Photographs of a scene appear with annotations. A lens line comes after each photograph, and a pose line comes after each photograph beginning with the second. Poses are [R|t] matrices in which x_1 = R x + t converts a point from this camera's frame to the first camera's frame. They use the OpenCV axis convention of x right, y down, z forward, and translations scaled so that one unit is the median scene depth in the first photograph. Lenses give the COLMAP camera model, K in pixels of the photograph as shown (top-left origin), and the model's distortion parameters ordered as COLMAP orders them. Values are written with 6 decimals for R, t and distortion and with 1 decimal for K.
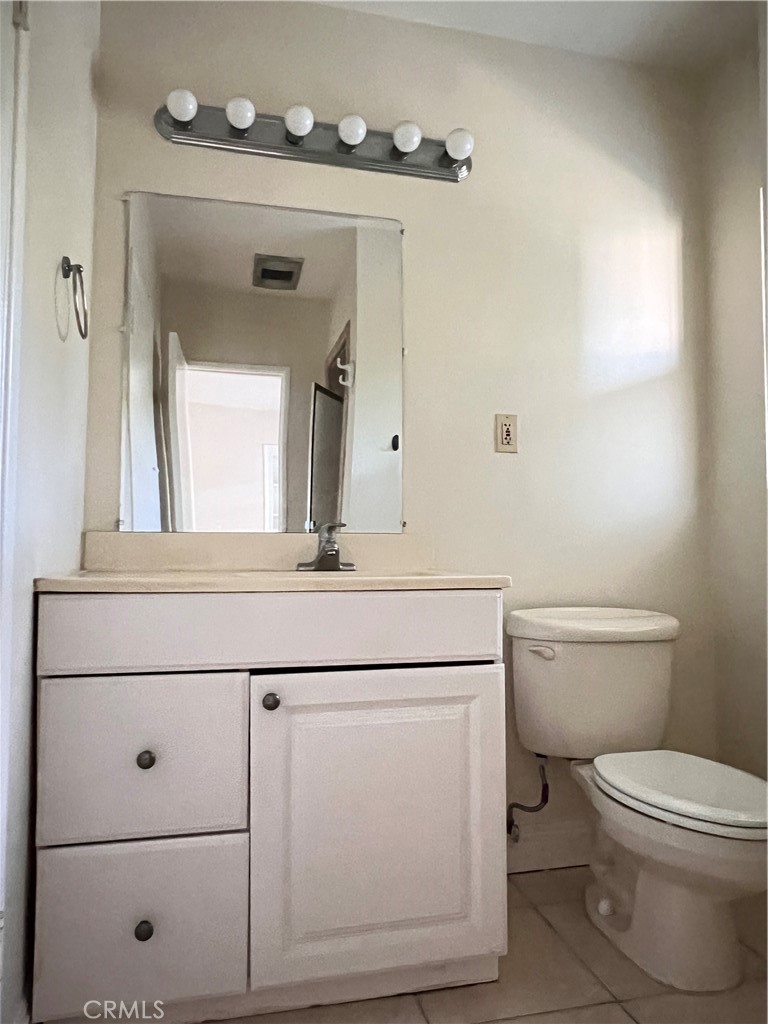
lens RADIAL K [[726.4, 0, 390.6], [0, 726.4, 518.3], [0, 0, 1]] dist [-0.002133, 0.004944]
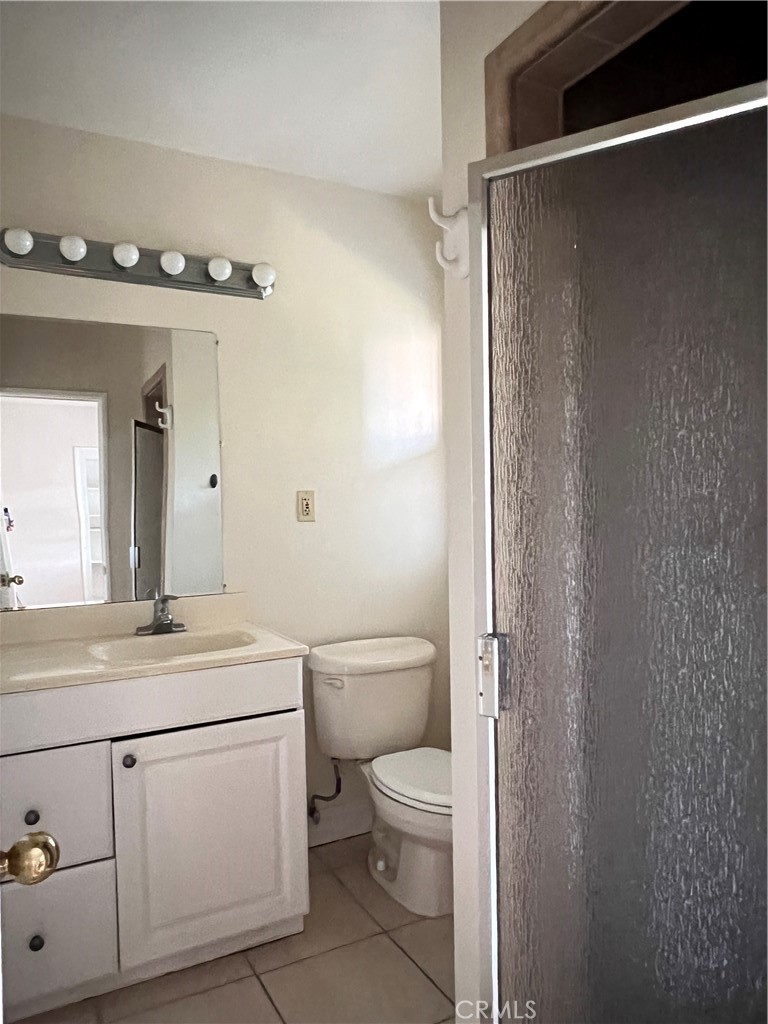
lens RADIAL K [[726.4, 0, 375.3], [0, 726.4, 511.6], [0, 0, 1]] dist [-0.002133, 0.004944]
pose [[0.971940, -0.024672, 0.233933, -0.018756], [0.007929, 0.997356, 0.072243, -0.213225], [-0.235097, -0.068361, 0.969565, -0.262114]]
